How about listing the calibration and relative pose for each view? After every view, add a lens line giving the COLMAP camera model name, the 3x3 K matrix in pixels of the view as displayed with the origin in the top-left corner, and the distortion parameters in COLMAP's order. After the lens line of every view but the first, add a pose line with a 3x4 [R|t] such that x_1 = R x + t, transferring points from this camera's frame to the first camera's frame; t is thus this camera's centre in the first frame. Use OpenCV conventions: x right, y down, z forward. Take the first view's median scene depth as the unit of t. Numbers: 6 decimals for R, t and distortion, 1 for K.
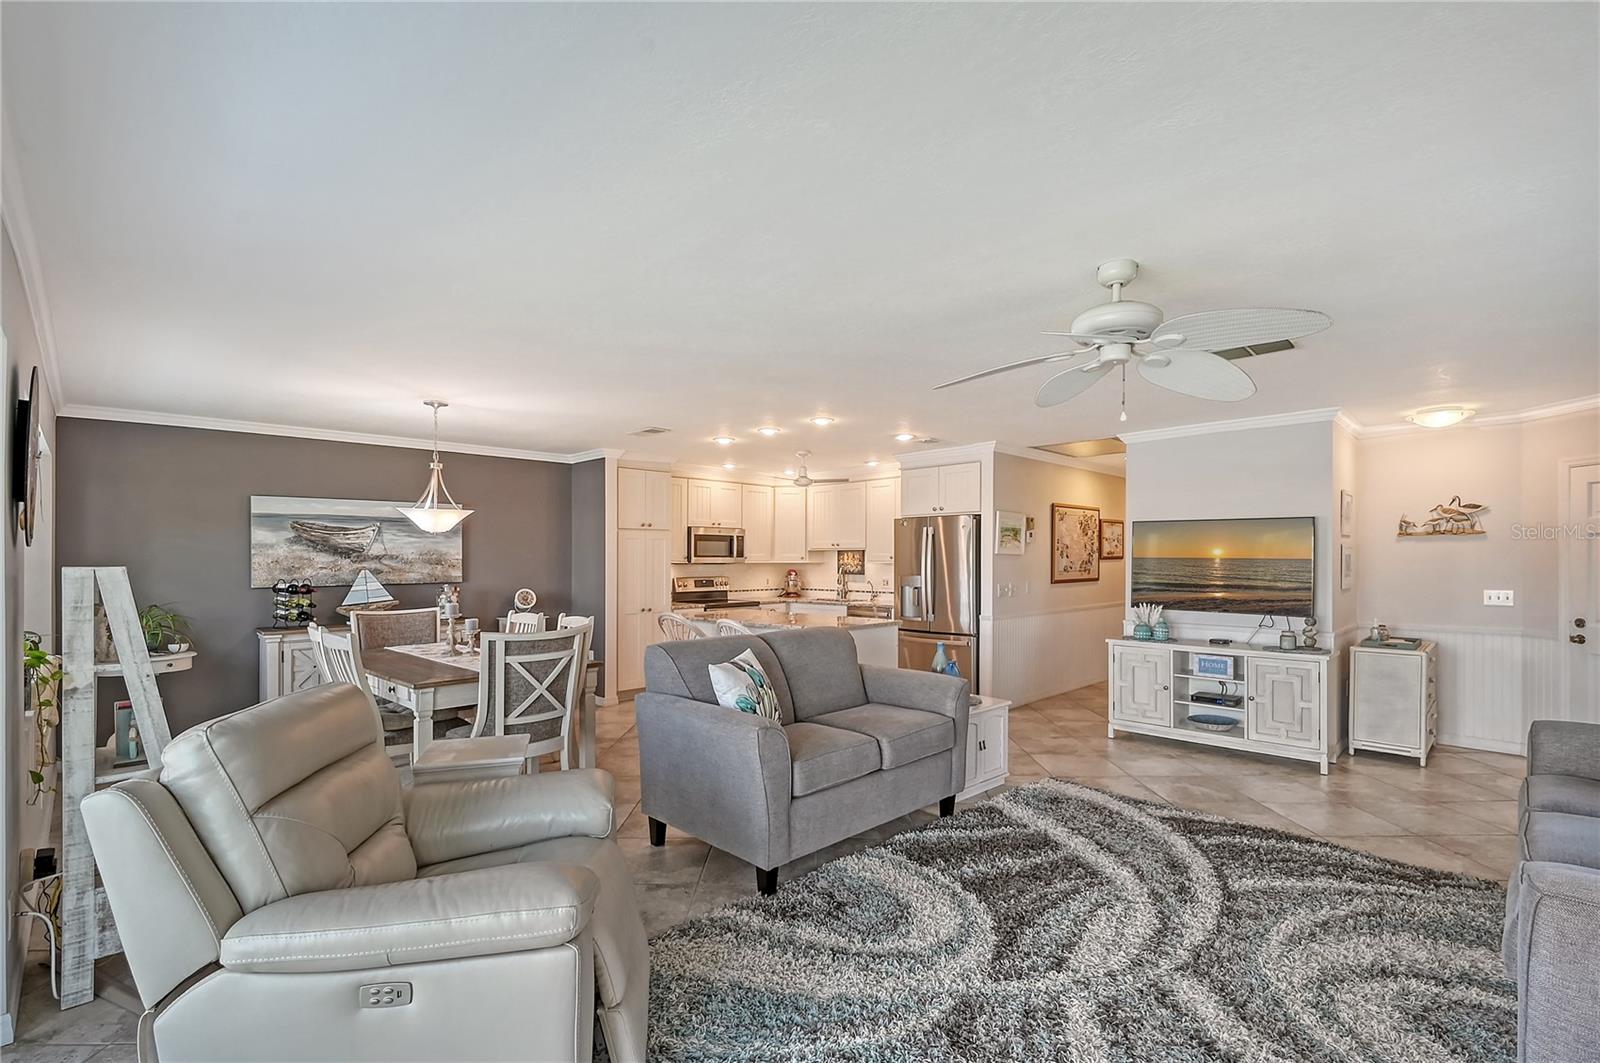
lens RADIAL K [[721.2, 0, 811.4], [0, 721.2, 565.0], [0, 0, 1]] dist [0.001575, -0.006806]
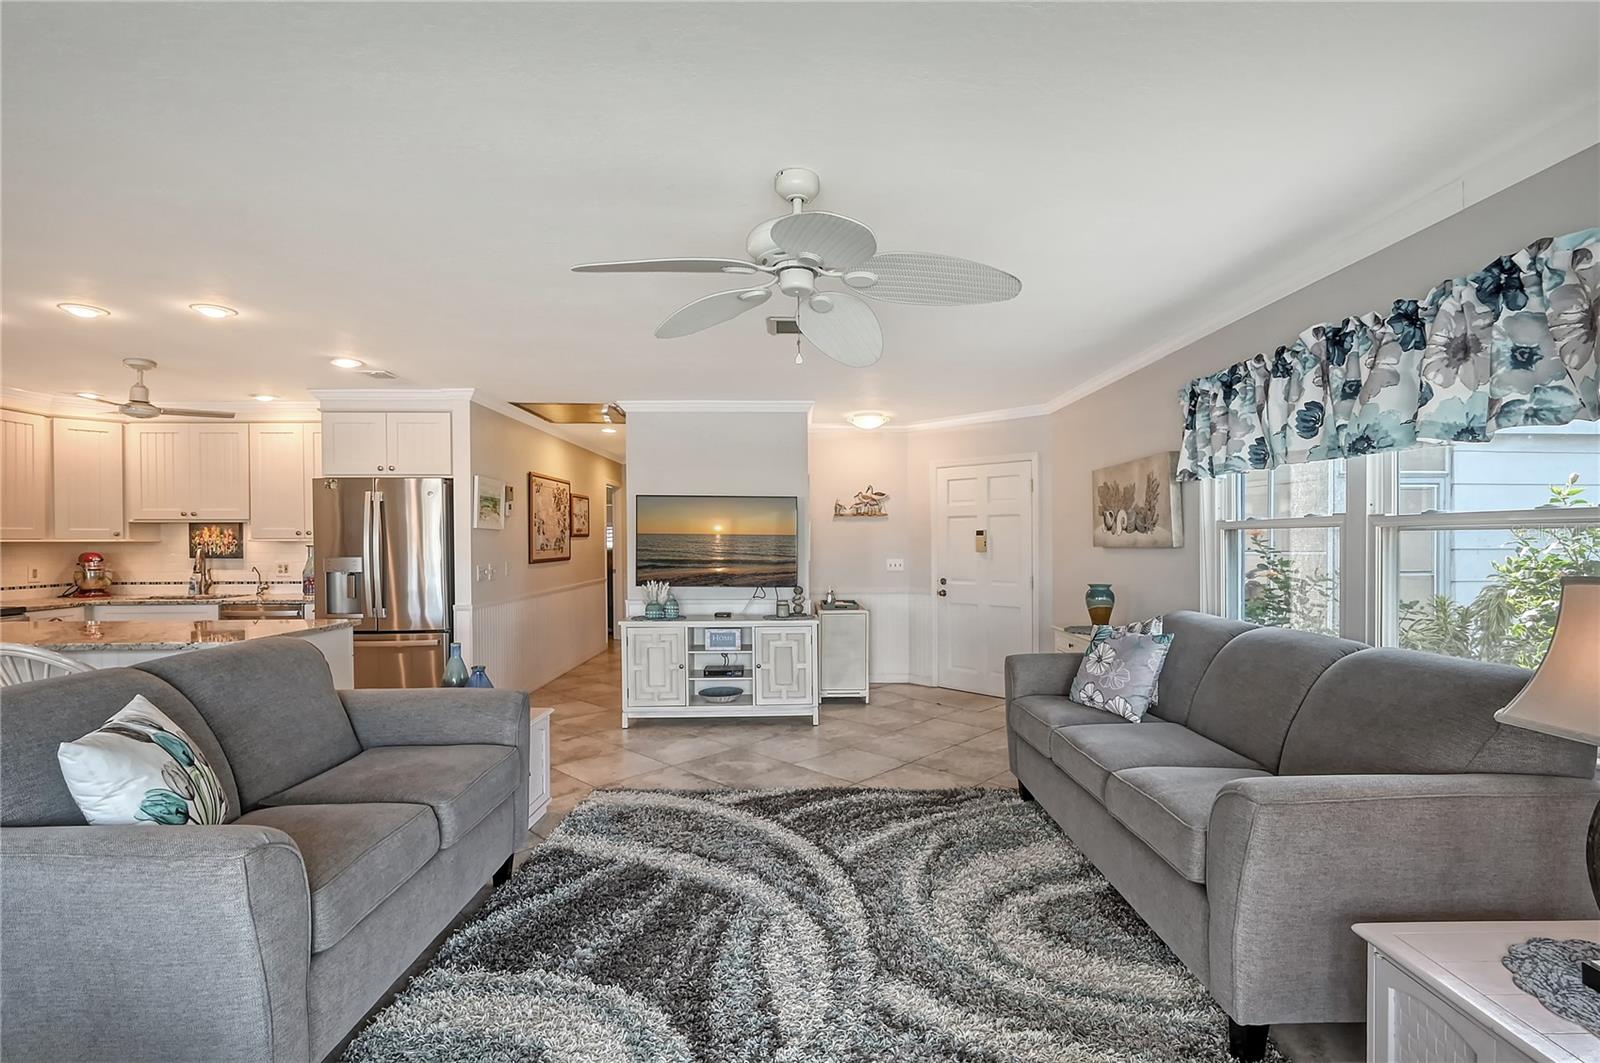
lens RADIAL K [[721.2, 0, 827.6], [0, 721.2, 552.0], [0, 0, 1]] dist [0.001575, -0.006806]
pose [[0.677675, -0.012331, 0.735258, -0.084580], [0.007726, 0.999924, 0.009648, 0.007755], [-0.735321, -0.000858, 0.677719, 0.186836]]
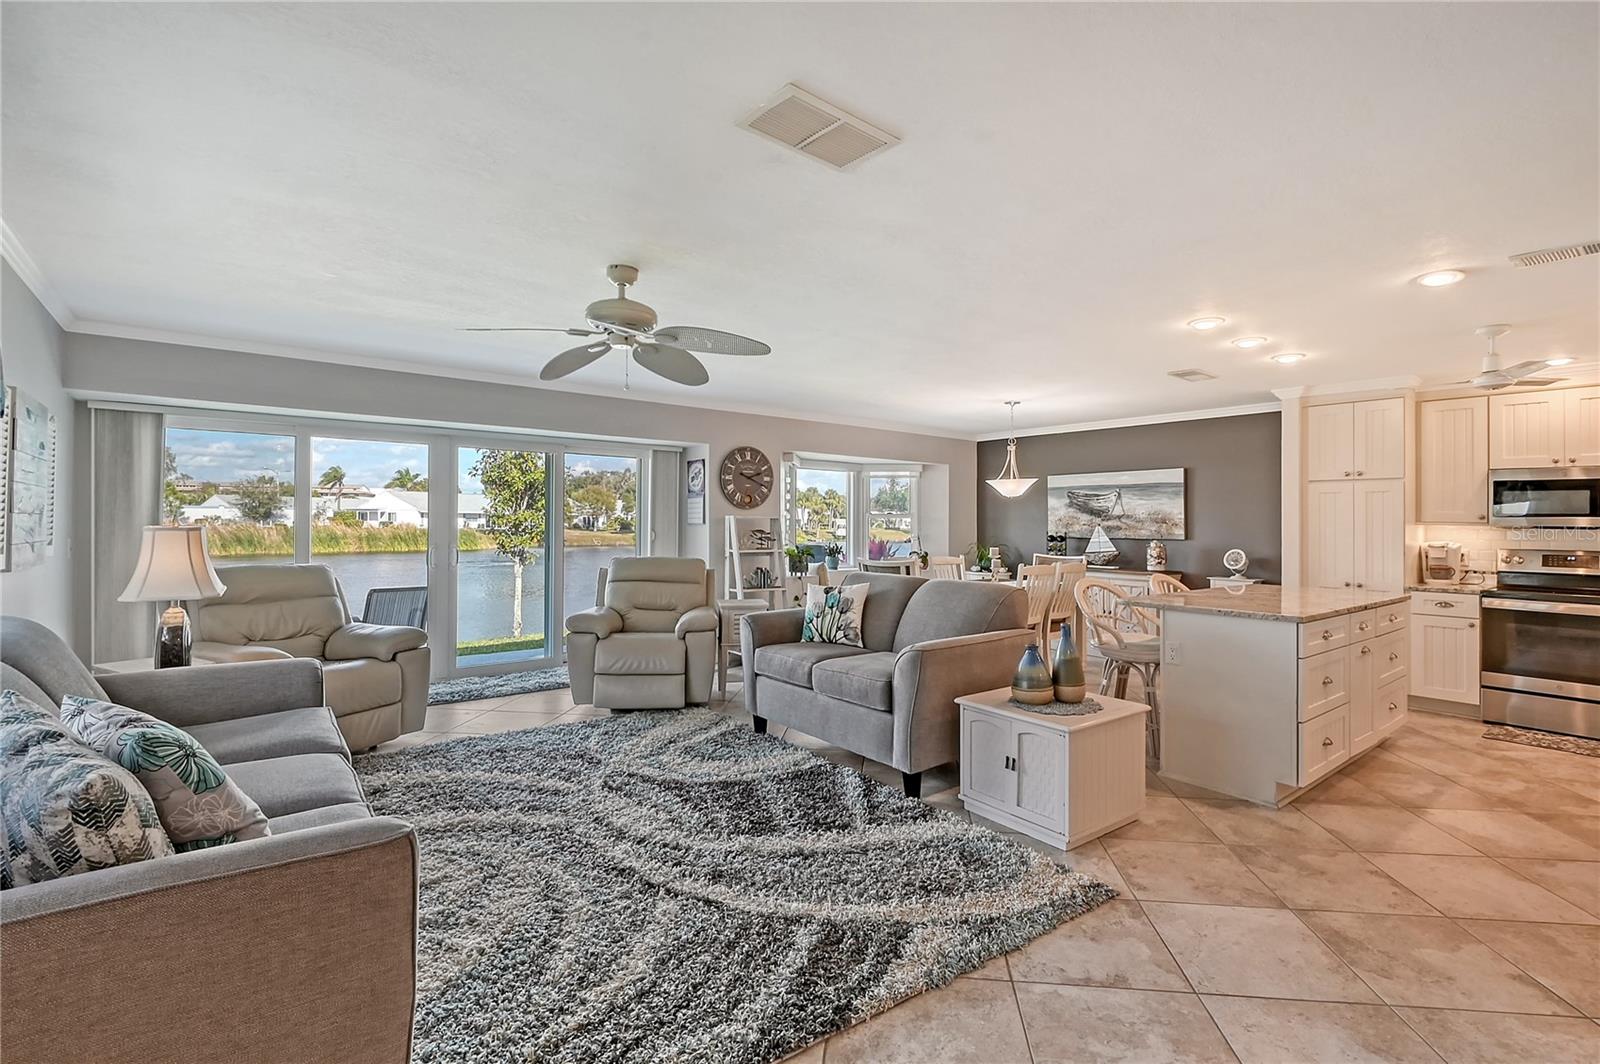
lens RADIAL K [[721.2, 0, 822.2], [0, 721.2, 511.2], [0, 0, 1]] dist [0.001575, -0.006806]
pose [[-0.102555, -0.014492, -0.994622, 0.762491], [-0.020145, 0.999719, -0.012489, 0.006303], [0.994523, 0.018756, -0.102818, 0.682469]]
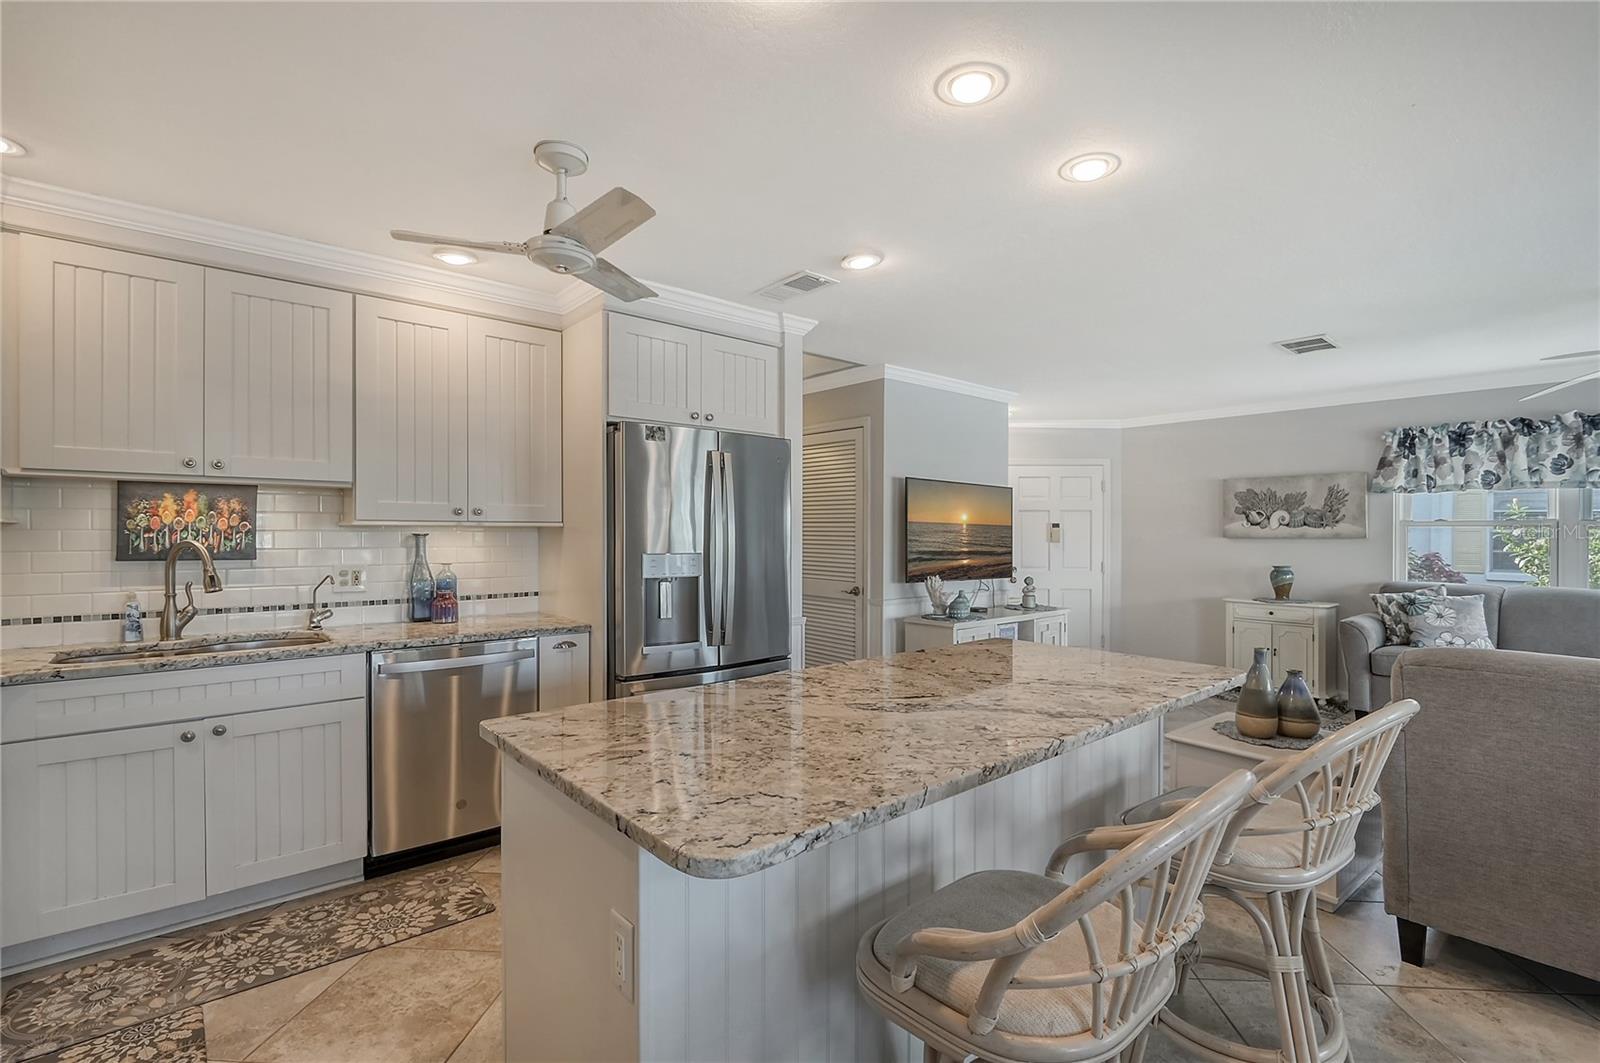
lens RADIAL K [[721.2, 0, 822.4], [0, 721.2, 541.2], [0, 0, 1]] dist [0.001575, -0.006806]
pose [[0.055535, -0.011609, 0.998389, -0.389504], [0.003069, 0.999930, 0.011457, 0.002954], [-0.998452, 0.002428, 0.055566, 1.113035]]
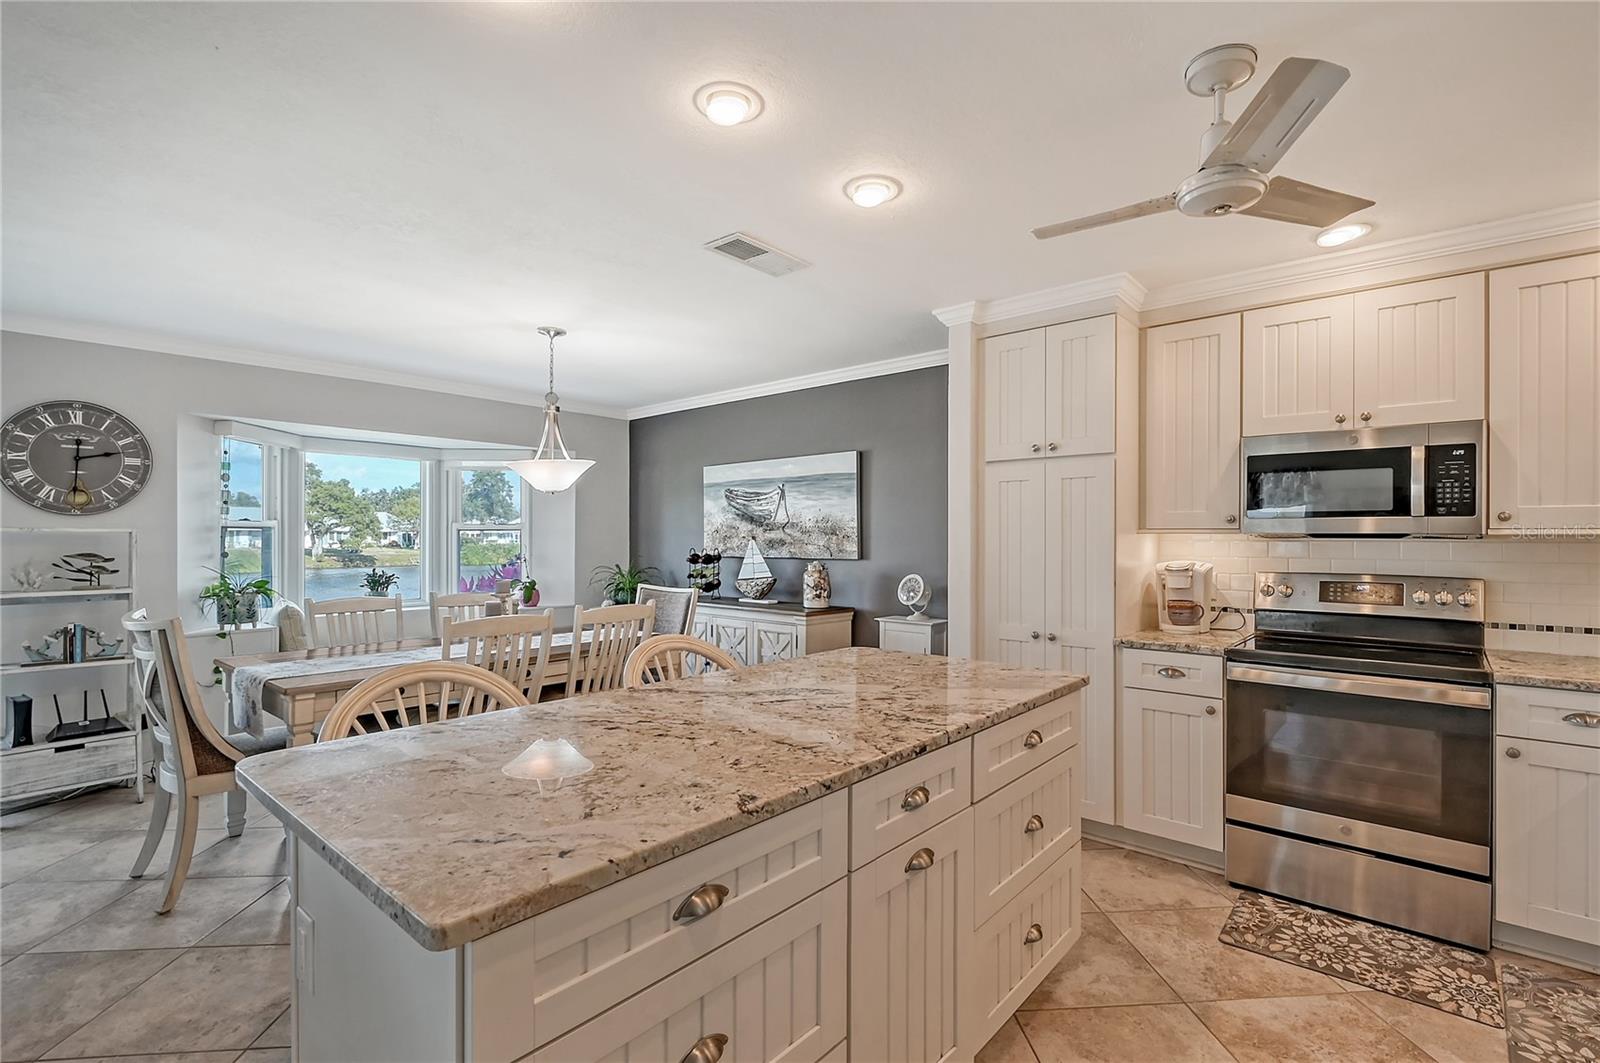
lens RADIAL K [[721.2, 0, 828.9], [0, 721.2, 533.9], [0, 0, 1]] dist [0.001575, -0.006806]
pose [[0.089684, -0.002462, -0.995967, 0.272637], [-0.011584, 0.999927, -0.003515, 0.001564], [0.995903, 0.011852, 0.089649, 1.079807]]
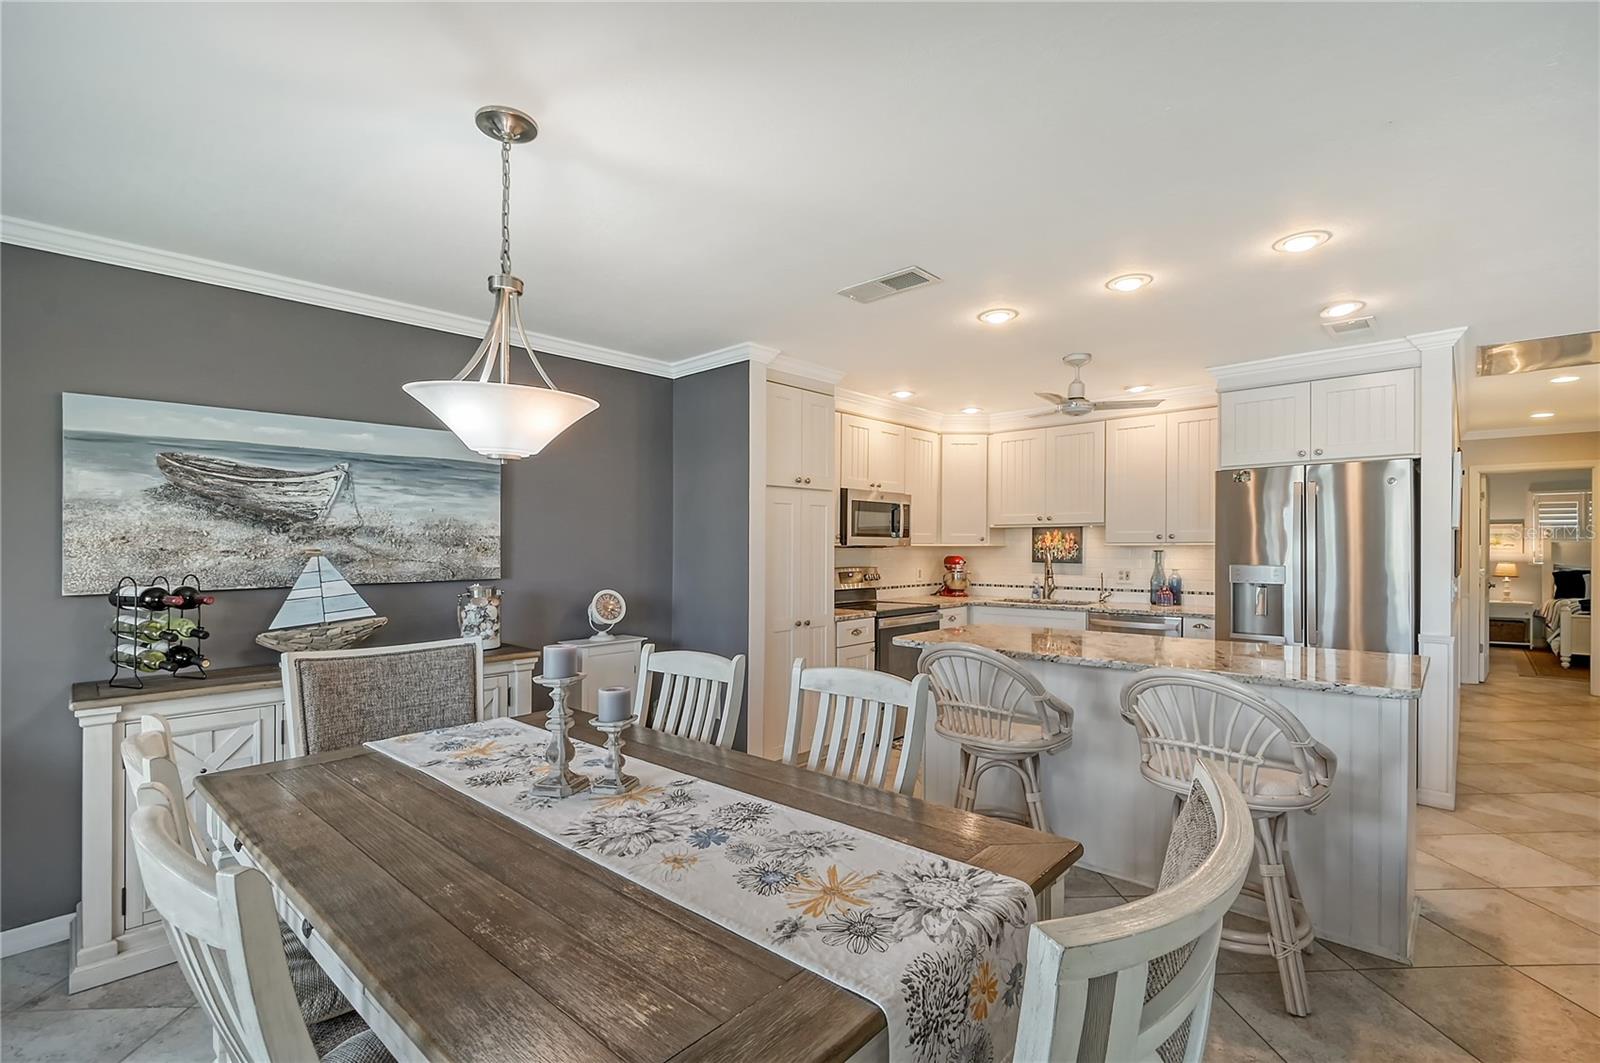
lens RADIAL K [[721.2, 0, 801.9], [0, 721.2, 553.9], [0, 0, 1]] dist [0.001575, -0.006806]
pose [[0.999454, -0.001324, 0.033016, -0.325172], [0.001288, 0.999999, 0.001121, 0.005561], [-0.033018, -0.001078, 0.999454, 0.529232]]
